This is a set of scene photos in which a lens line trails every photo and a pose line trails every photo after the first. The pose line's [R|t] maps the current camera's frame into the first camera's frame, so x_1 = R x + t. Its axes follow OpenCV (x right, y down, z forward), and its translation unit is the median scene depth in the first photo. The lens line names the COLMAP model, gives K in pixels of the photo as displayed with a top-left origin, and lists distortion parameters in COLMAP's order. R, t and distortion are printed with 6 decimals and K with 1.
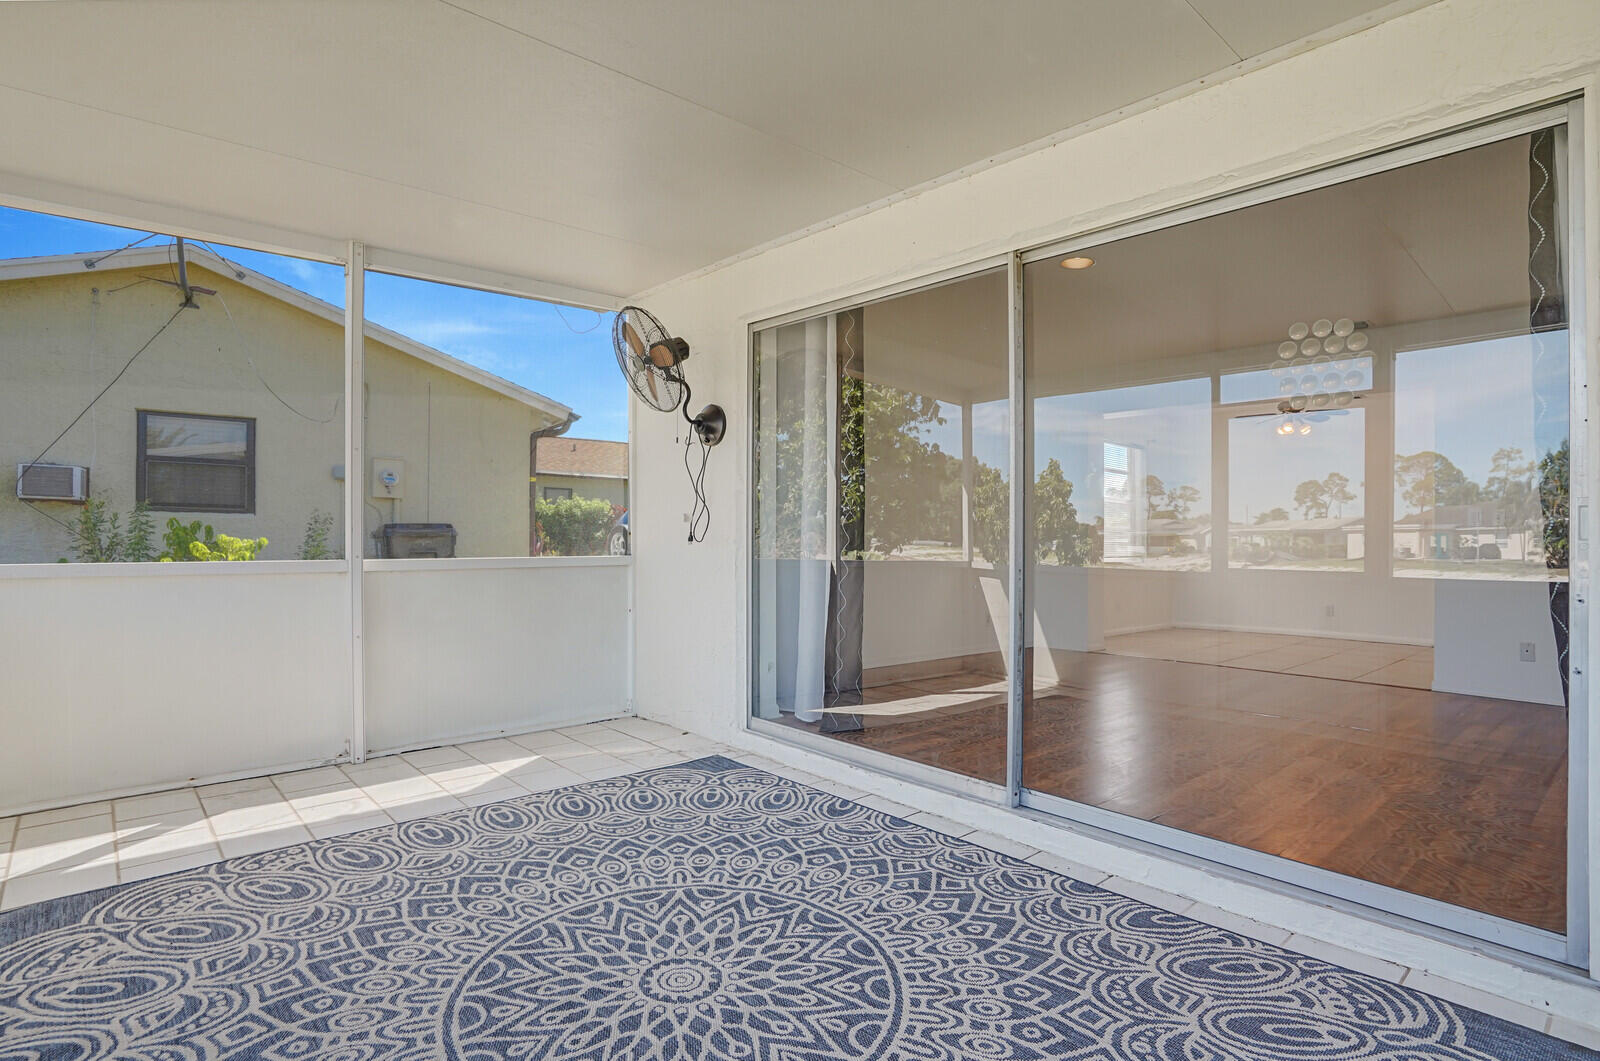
lens RADIAL K [[802.6, 0, 803.7], [0, 802.6, 527.5], [0, 0, 1]] dist [-0.042340, 0.018189]
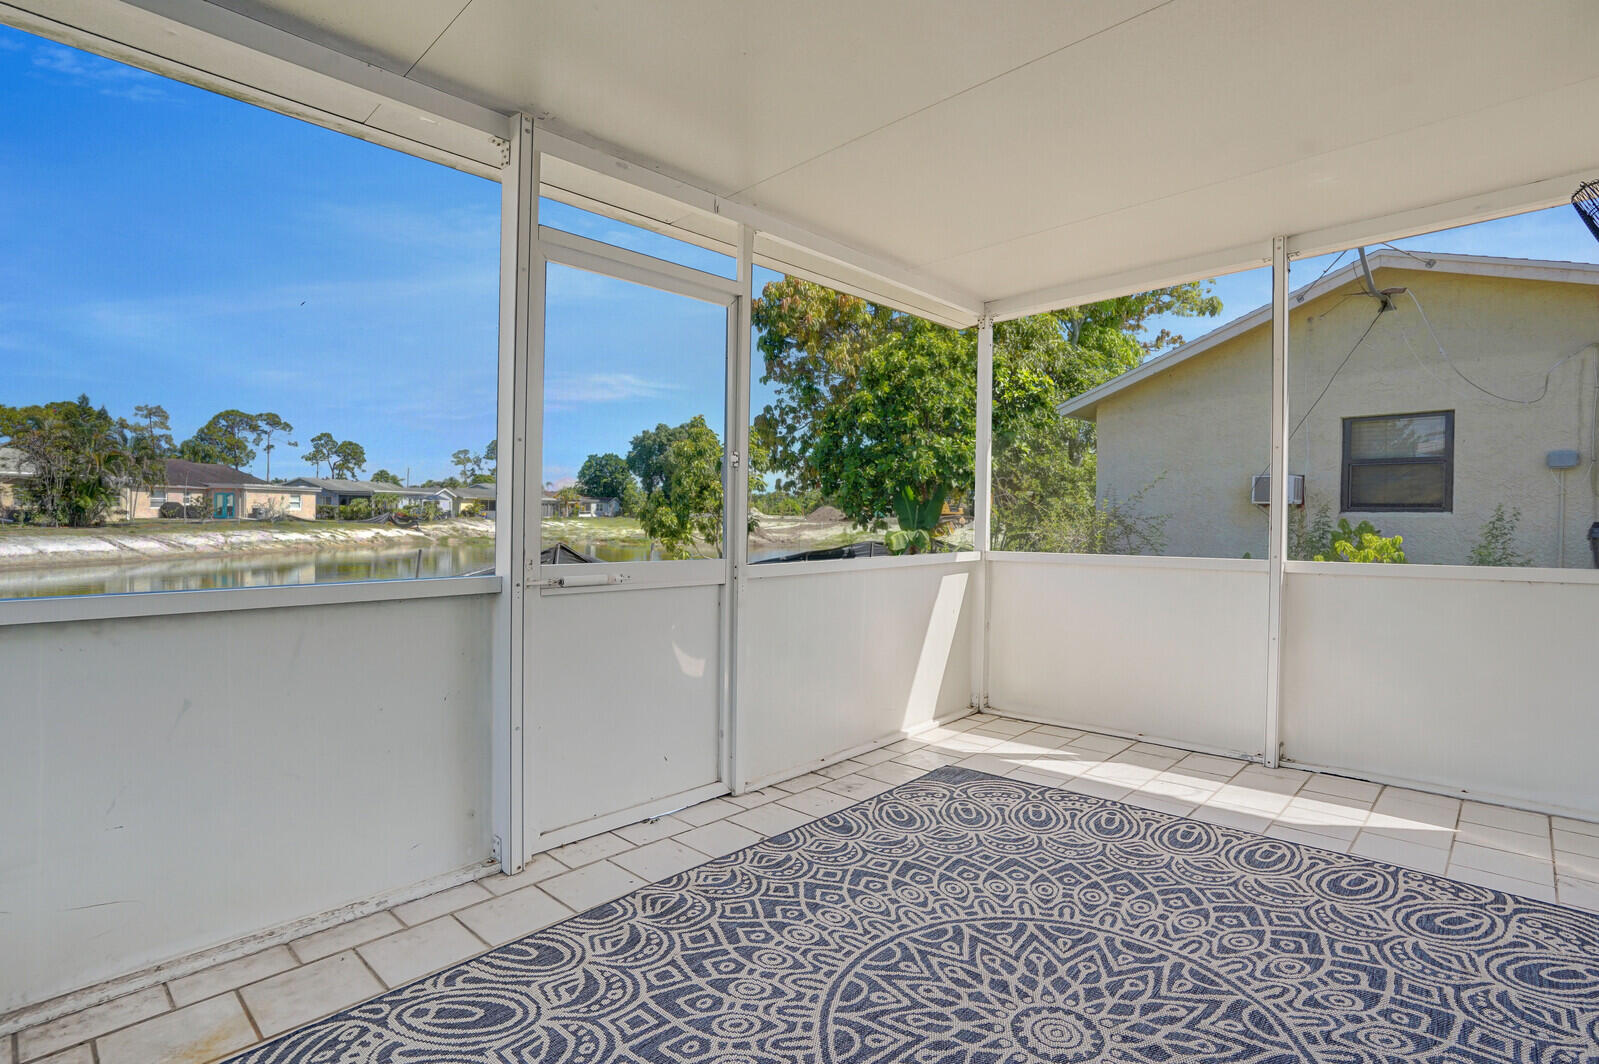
lens RADIAL K [[802.1, 0, 803.2], [0, 802.1, 529.0], [0, 0, 1]] dist [-0.042340, 0.018189]
pose [[0.091466, 0.000757, -0.995808, 0.533318], [0.006988, 0.999975, 0.001402, -0.010338], [0.995784, -0.007087, 0.091459, 0.462849]]
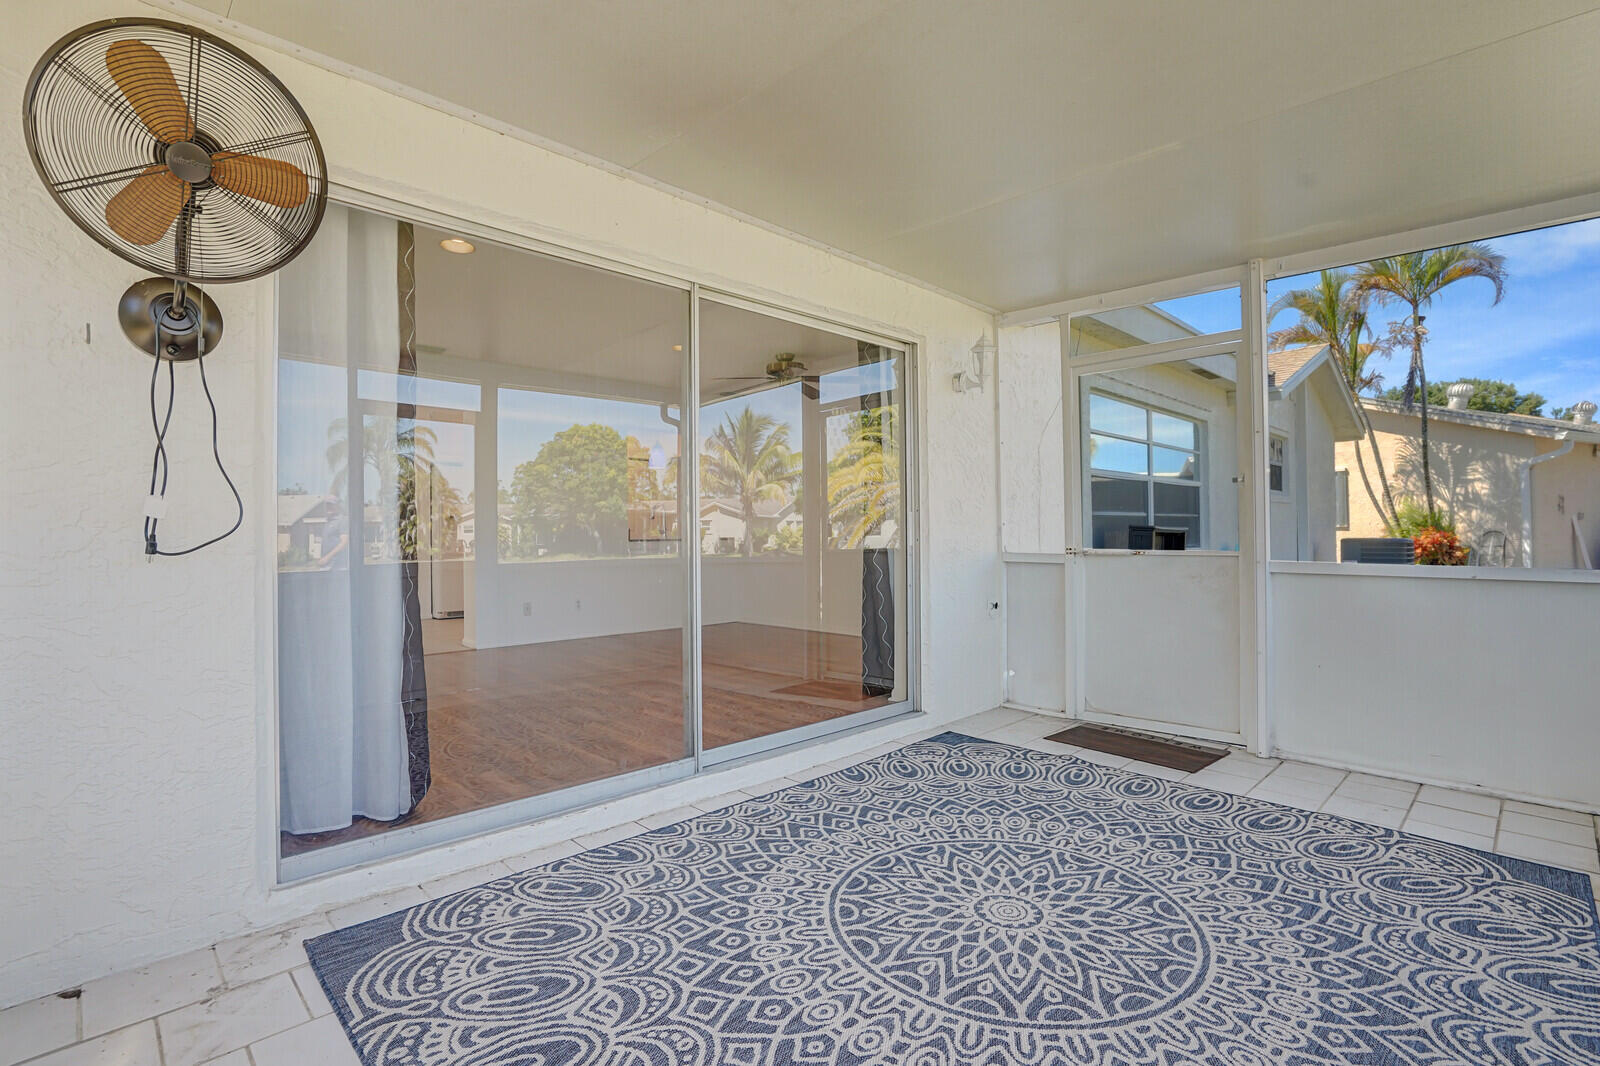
lens RADIAL K [[769.7, 0, 796.3], [0, 769.7, 531.6], [0, 0, 1]] dist [-0.041674, 0.015882]
pose [[-0.045835, -0.006106, 0.998930, -0.952882], [-0.010561, 0.999928, 0.005627, -0.008314], [-0.998893, -0.010292, -0.045897, 1.016900]]
